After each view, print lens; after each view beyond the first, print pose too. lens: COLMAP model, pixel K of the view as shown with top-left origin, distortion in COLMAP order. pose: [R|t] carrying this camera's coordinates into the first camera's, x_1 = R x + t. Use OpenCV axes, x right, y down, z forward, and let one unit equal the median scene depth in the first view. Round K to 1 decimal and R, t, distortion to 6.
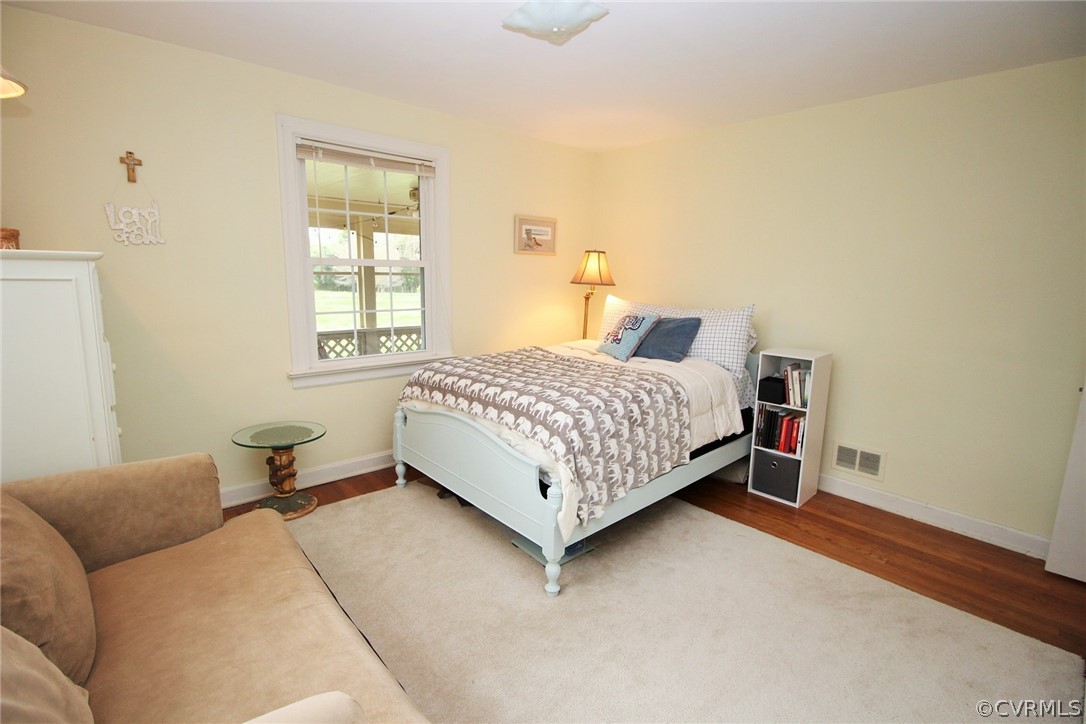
lens RADIAL K [[499.6, 0, 546.9], [0, 499.6, 359.6], [0, 0, 1]] dist [-0.000943, -0.000298]
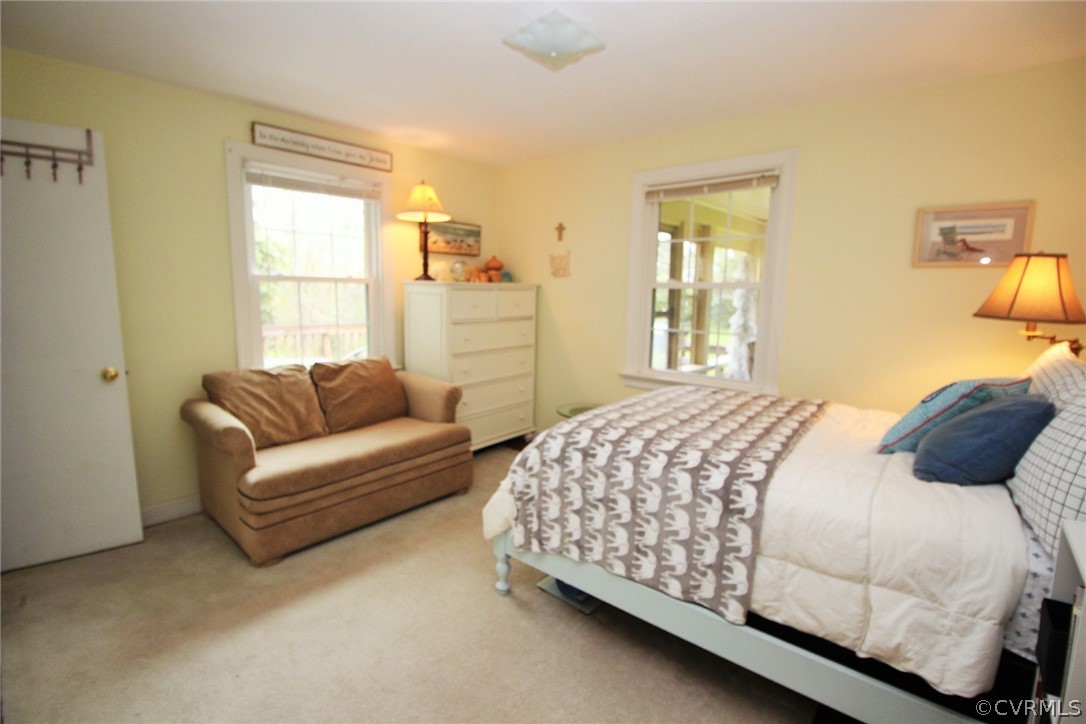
lens RADIAL K [[499.6, 0, 546.7], [0, 499.6, 358.3], [0, 0, 1]] dist [-0.000943, -0.000298]
pose [[0.133836, 0.120486, -0.983652, 0.672648], [-0.187284, 0.977771, 0.094283, -0.085019], [0.973146, 0.171604, 0.153426, 0.571695]]
